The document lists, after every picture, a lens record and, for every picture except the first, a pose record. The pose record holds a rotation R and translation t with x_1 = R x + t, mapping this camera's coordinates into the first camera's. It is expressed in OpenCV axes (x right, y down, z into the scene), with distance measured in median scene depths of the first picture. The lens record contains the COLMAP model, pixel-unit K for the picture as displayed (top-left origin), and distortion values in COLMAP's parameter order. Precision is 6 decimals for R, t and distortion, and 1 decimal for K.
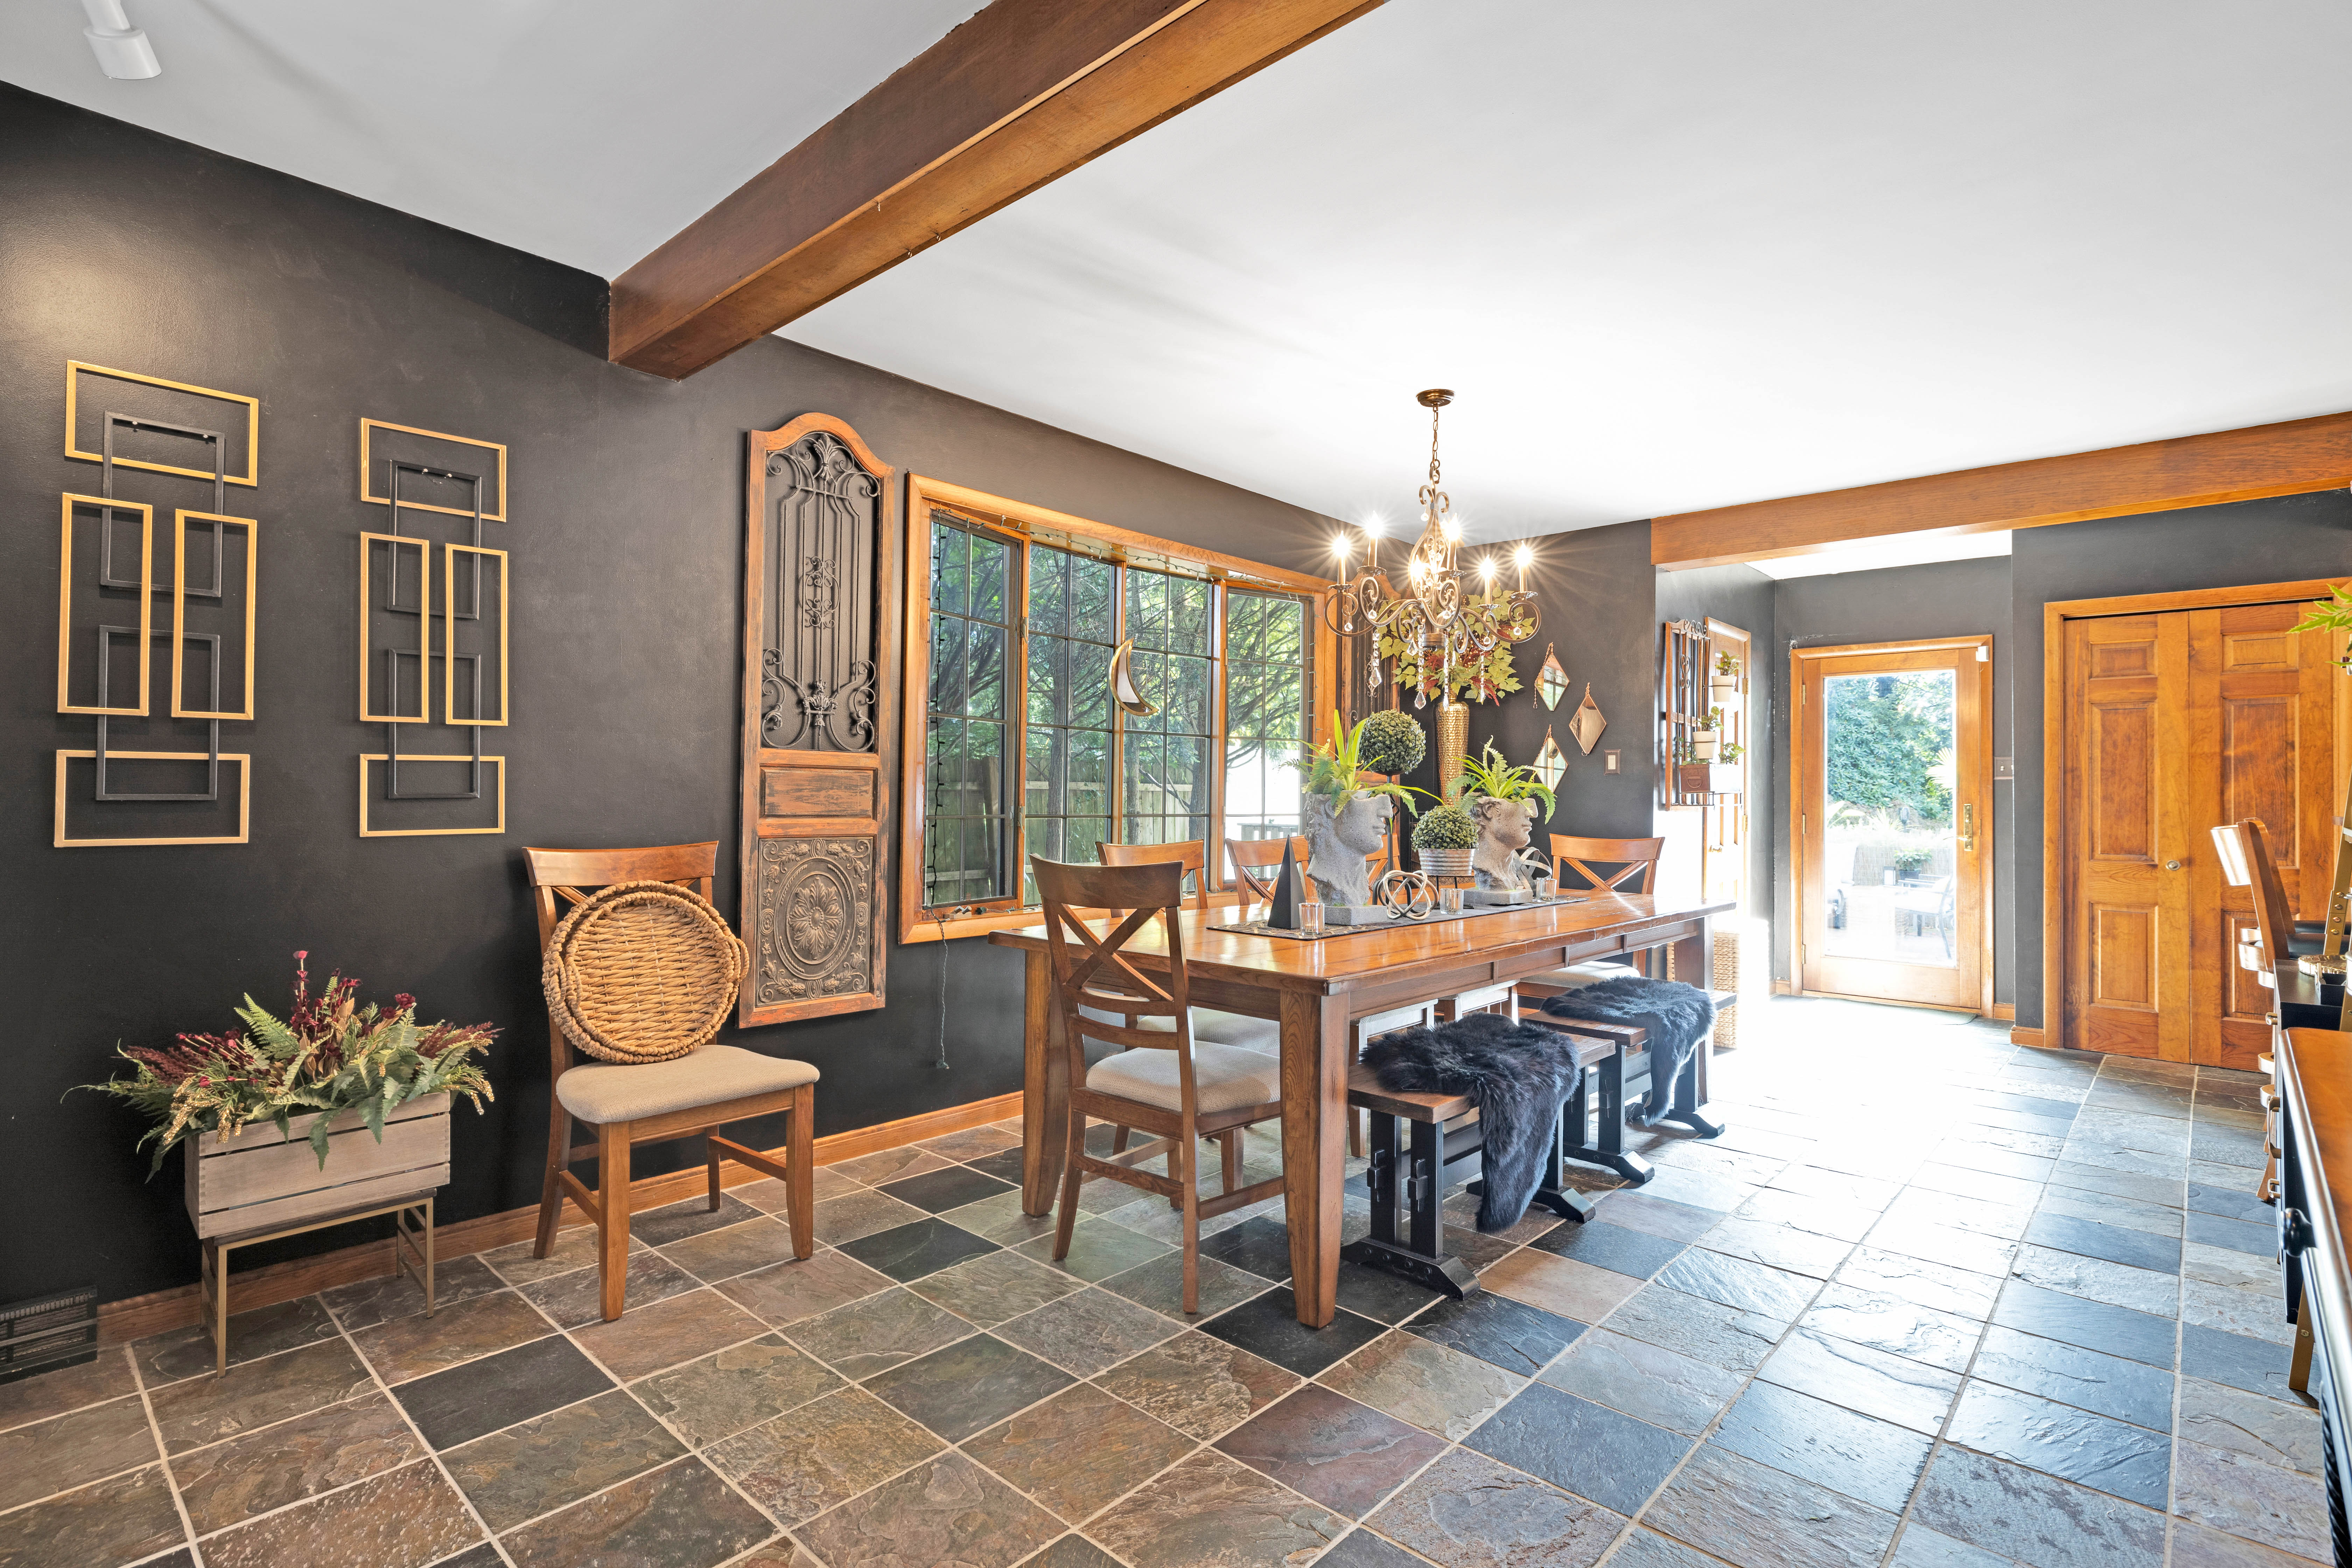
lens RADIAL K [[1132.4, 0, 1176.0], [0, 1132.4, 784.0], [0, 0, 1]] dist [-0.000948, -0.000336]
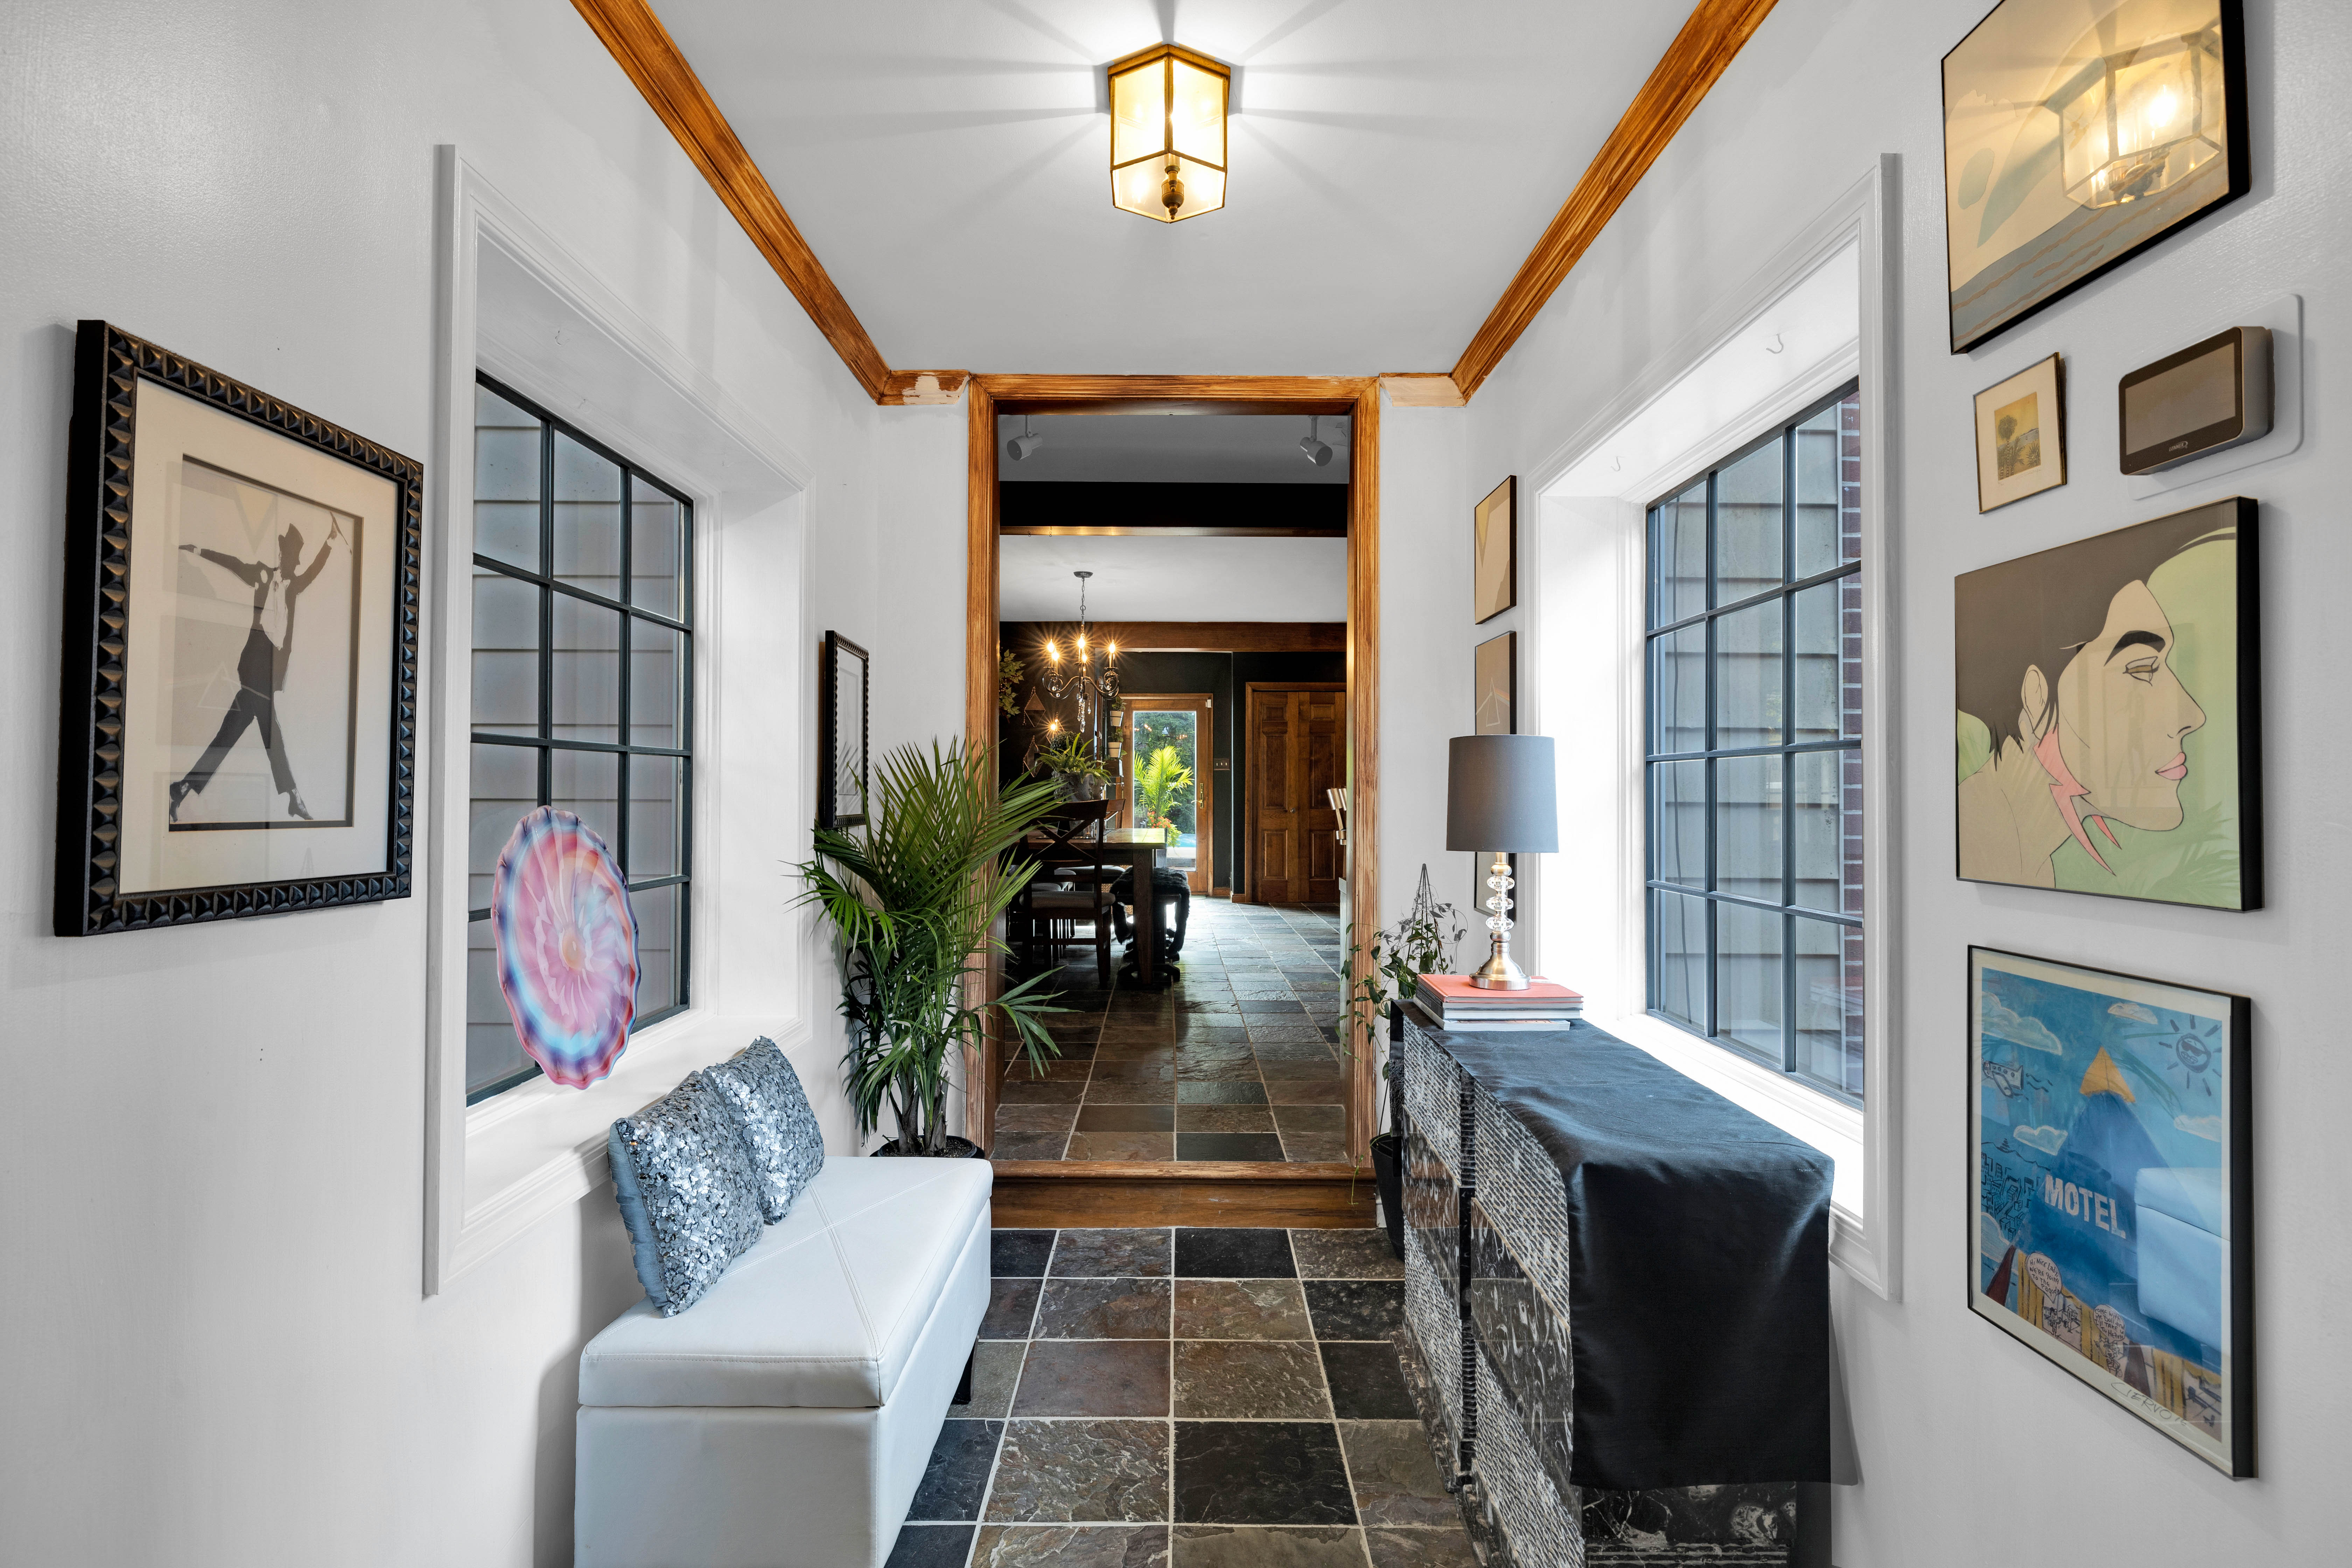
lens RADIAL K [[1132.4, 0, 1176.0], [0, 1132.4, 784.0], [0, 0, 1]] dist [-0.000948, -0.000336]
pose [[0.731227, -0.002725, 0.682128, -0.714310], [-0.001252, 0.999985, 0.005337, 0.010280], [-0.682133, -0.004757, 0.731213, -0.397358]]
